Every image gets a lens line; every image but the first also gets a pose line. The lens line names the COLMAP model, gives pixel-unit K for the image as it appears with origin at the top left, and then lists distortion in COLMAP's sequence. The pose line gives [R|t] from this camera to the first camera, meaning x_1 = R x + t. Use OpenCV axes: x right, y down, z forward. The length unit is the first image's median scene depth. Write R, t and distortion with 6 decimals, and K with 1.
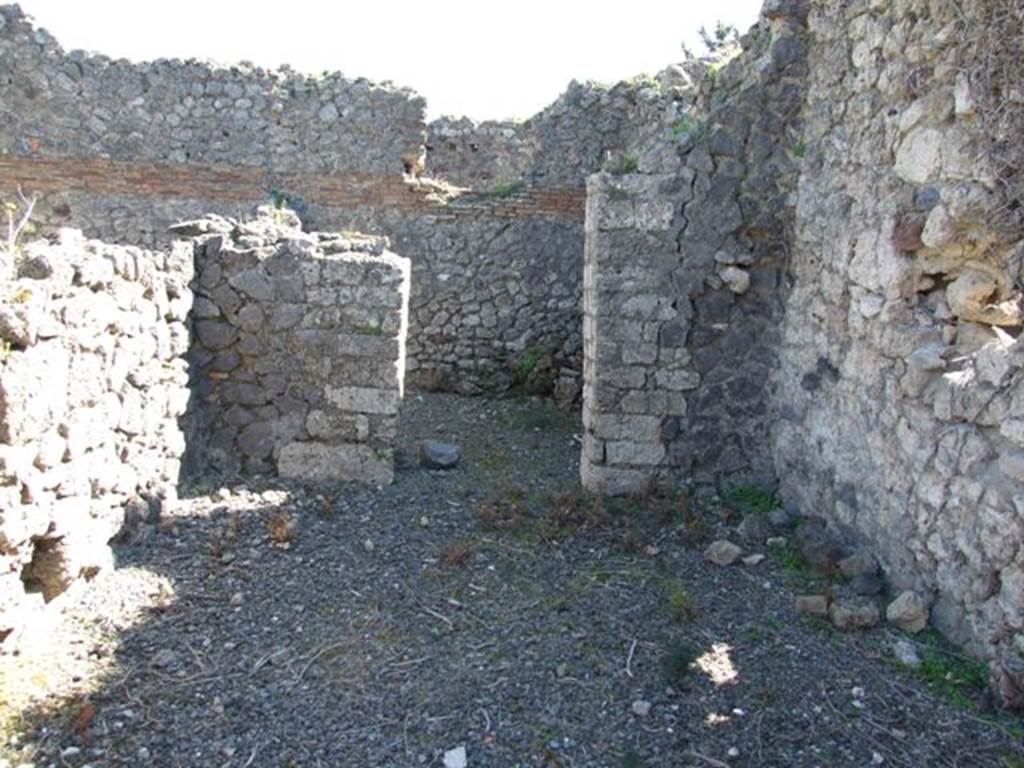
lens RADIAL K [[814.3, 0, 514.5], [0, 814.3, 370.2], [0, 0, 1]] dist [-0.062508, 0.056820]
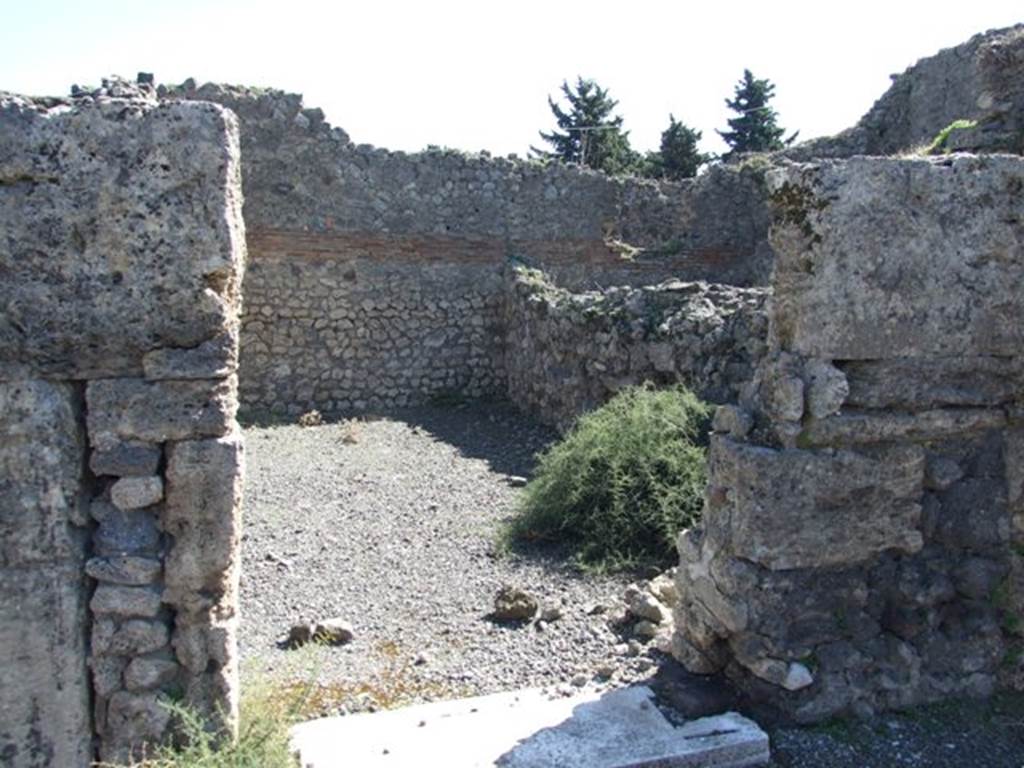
lens RADIAL K [[813.8, 0, 515.4], [0, 813.8, 382.6], [0, 0, 1]] dist [-0.064608, 0.062688]
pose [[0.974405, -0.065566, 0.215024, -0.997304], [0.072994, 0.996973, -0.026780, 0.015235], [-0.212618, 0.041790, 0.976241, -0.376316]]
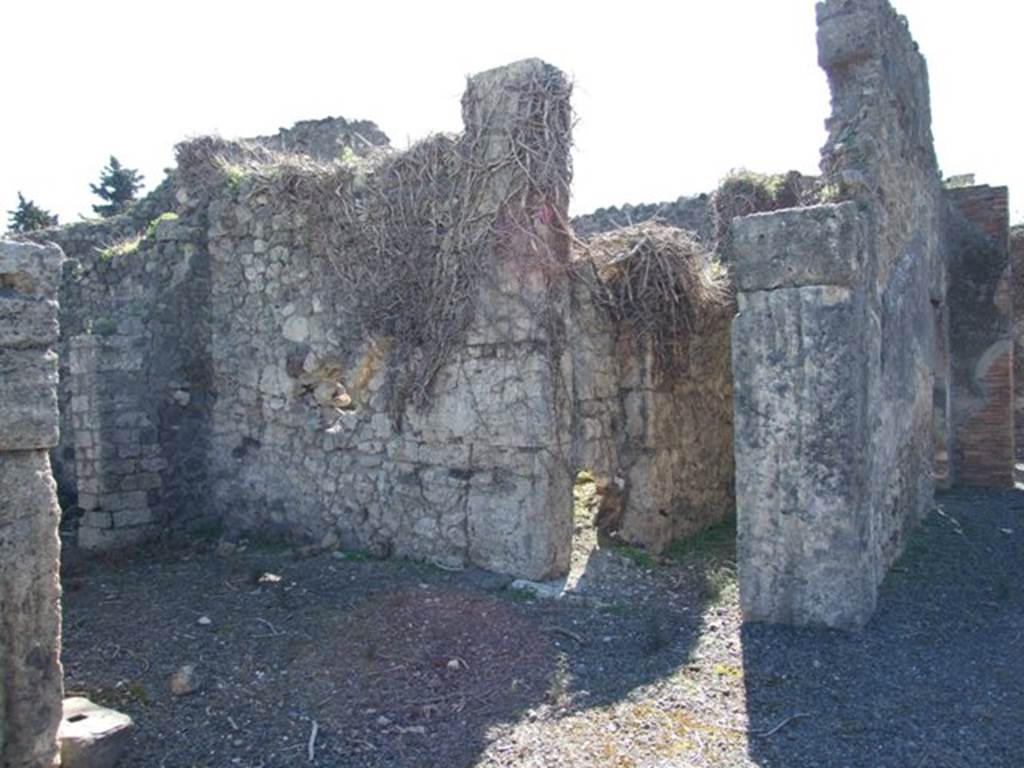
lens RADIAL K [[814.3, 0, 514.5], [0, 814.3, 370.2], [0, 0, 1]] dist [-0.062508, 0.056820]
pose [[0.610548, -0.046344, 0.790622, -0.583569], [0.165557, 0.983699, -0.070188, 0.056001], [-0.774482, 0.173747, 0.608268, -0.497499]]
